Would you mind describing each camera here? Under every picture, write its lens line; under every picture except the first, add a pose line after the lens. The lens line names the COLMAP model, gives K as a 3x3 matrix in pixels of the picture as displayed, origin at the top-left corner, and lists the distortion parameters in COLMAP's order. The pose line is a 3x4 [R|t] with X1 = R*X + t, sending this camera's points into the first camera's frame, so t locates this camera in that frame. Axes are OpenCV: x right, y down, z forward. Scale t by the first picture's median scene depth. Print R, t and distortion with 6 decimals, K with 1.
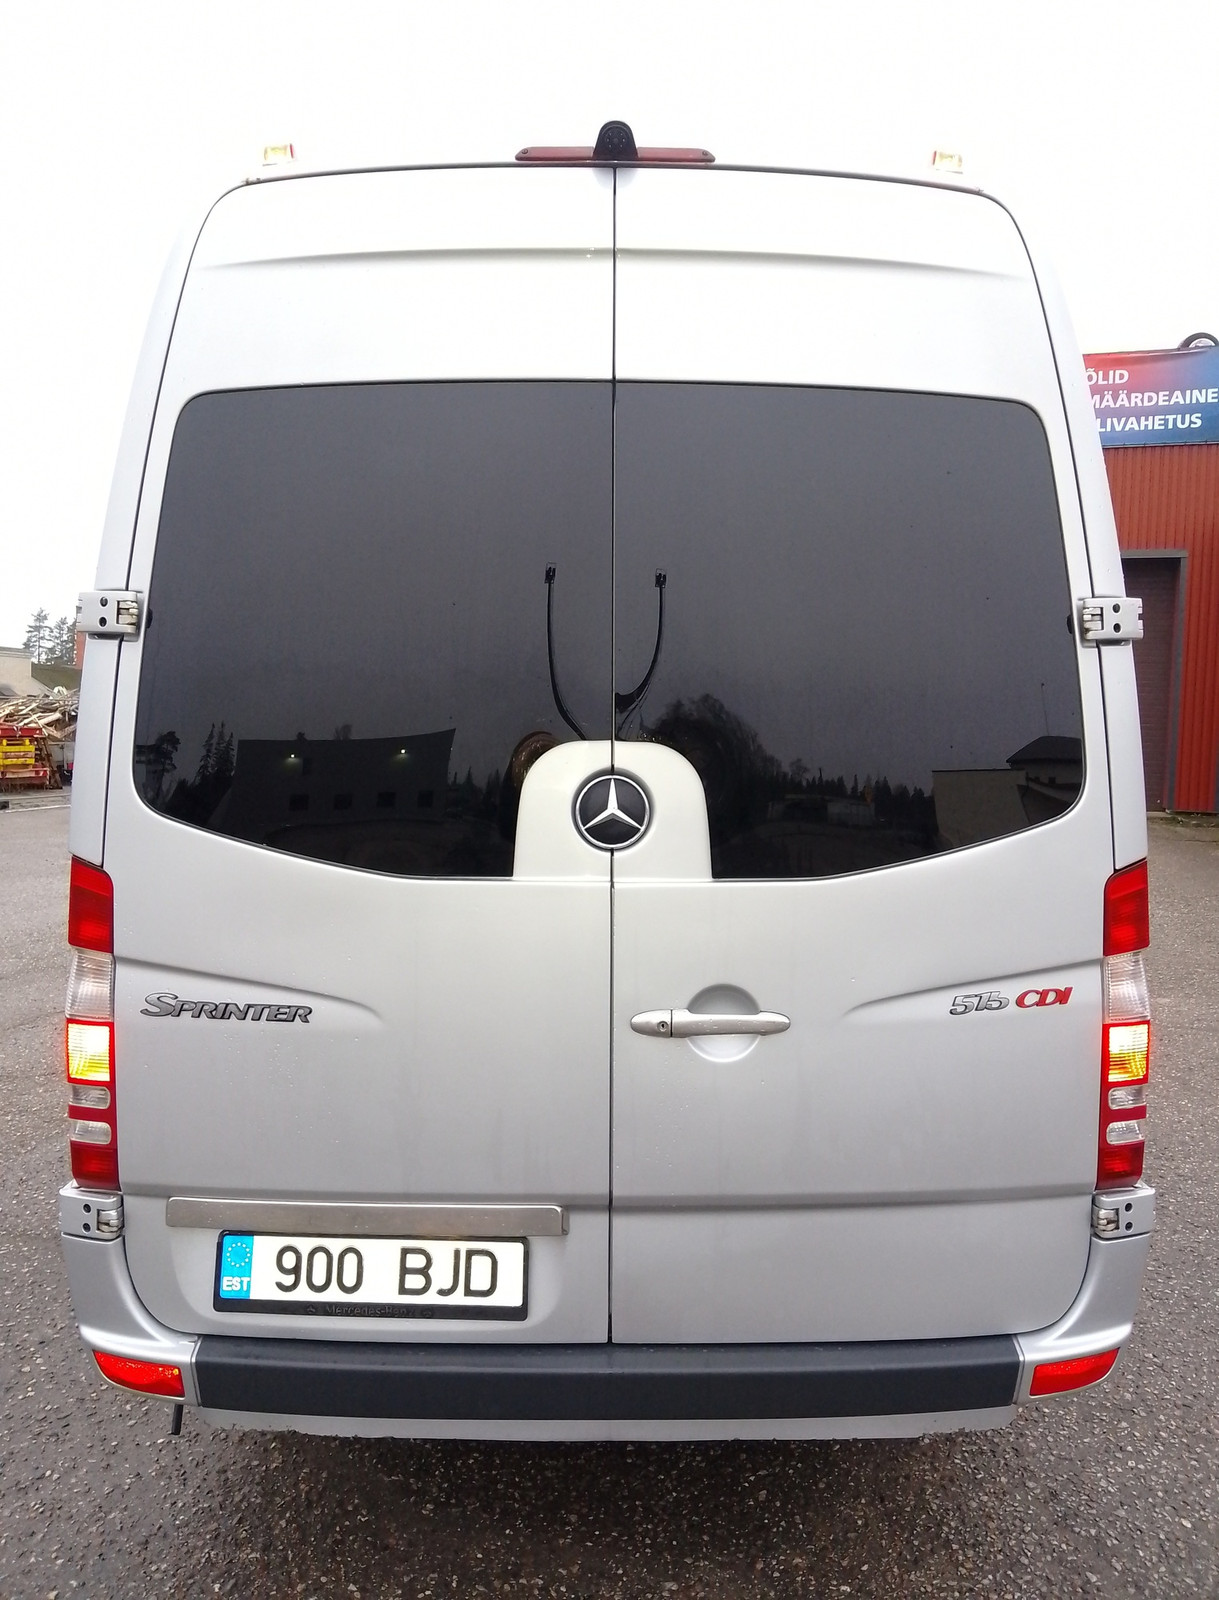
lens RADIAL K [[1202.9, 0, 609.5], [0, 1202.9, 800.0], [0, 0, 1]] dist [0.057965, -0.126027]
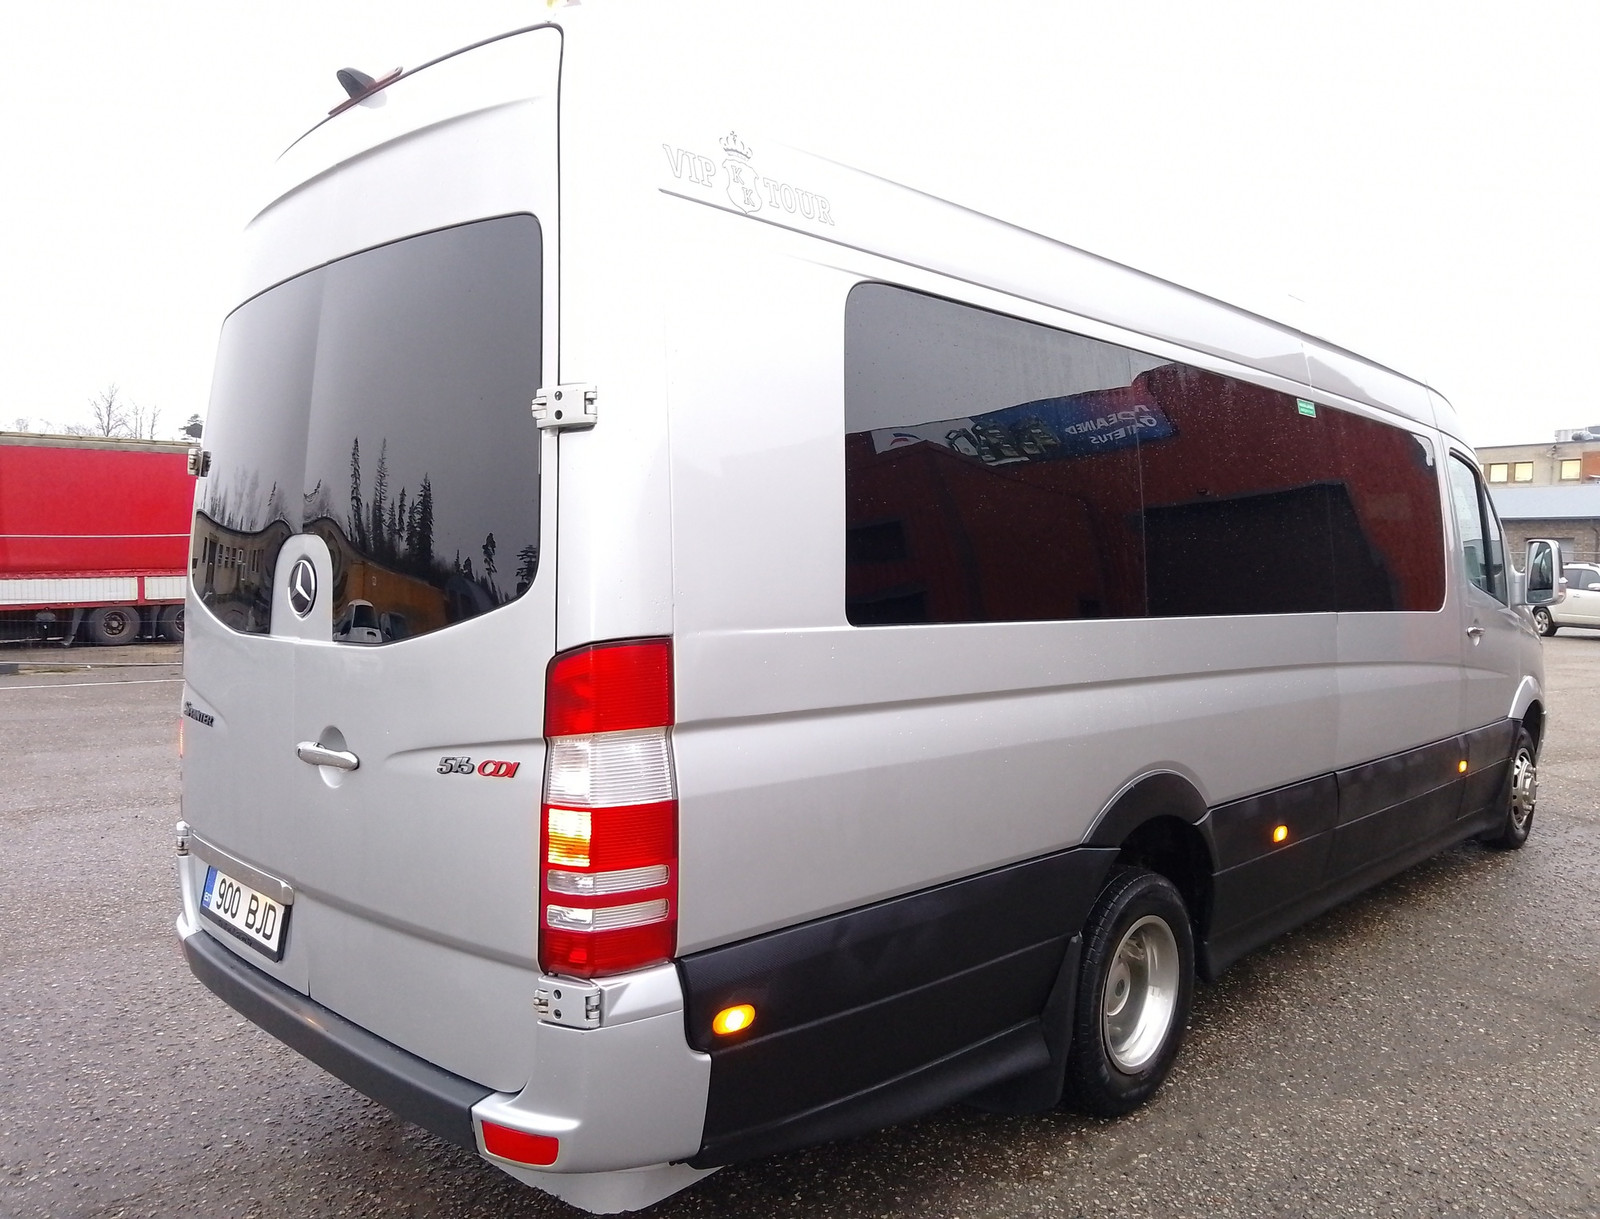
lens RADIAL K [[1202.9, 0, 800.0], [0, 1202.9, 609.5], [0, 0, 1]] dist [0.057965, -0.126027]
pose [[0.710810, 0.022095, -0.703037, 1.277012], [-0.049195, 0.998621, -0.018354, 0.030469], [0.701662, 0.047632, 0.710916, 0.425026]]
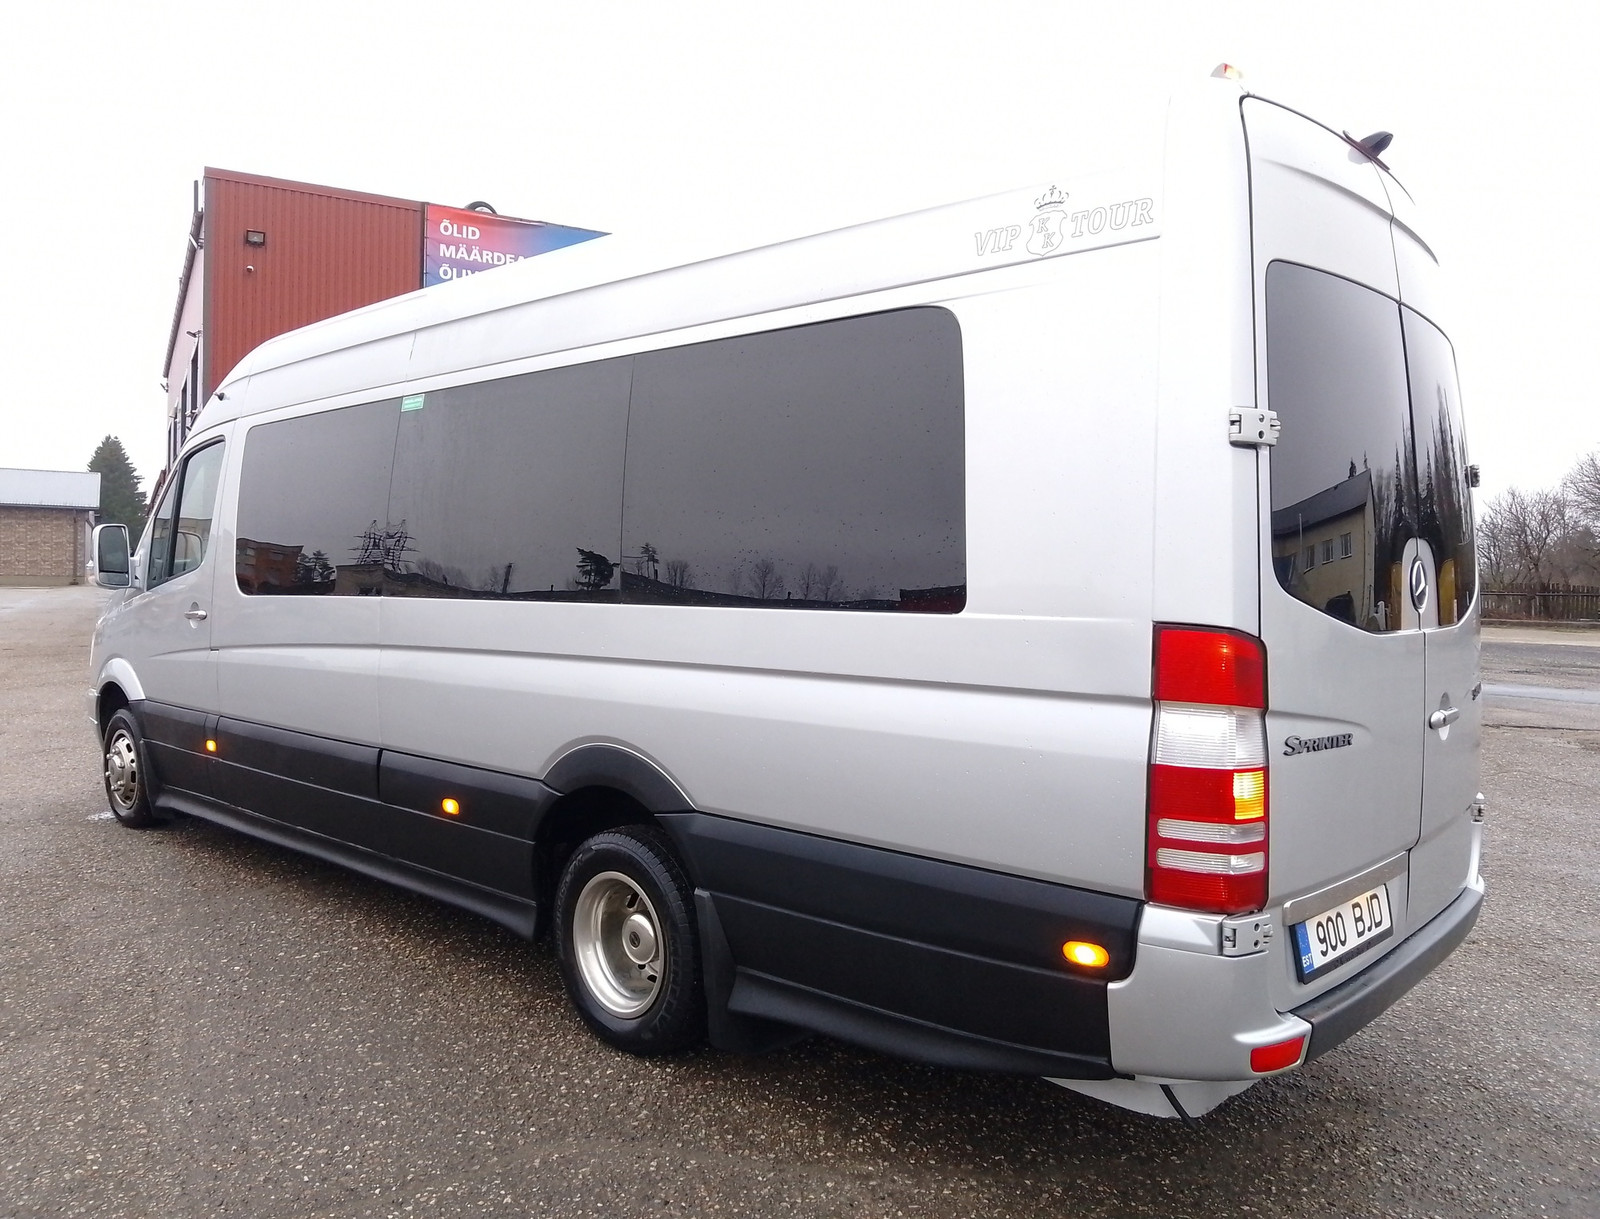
lens RADIAL K [[1202.9, 0, 800.0], [0, 1202.9, 609.5], [0, 0, 1]] dist [0.057965, -0.126027]
pose [[0.686986, -0.029094, 0.726088, -1.590718], [0.043744, 0.999042, -0.001358, 0.008763], [-0.725353, 0.032695, 0.687600, 0.498112]]
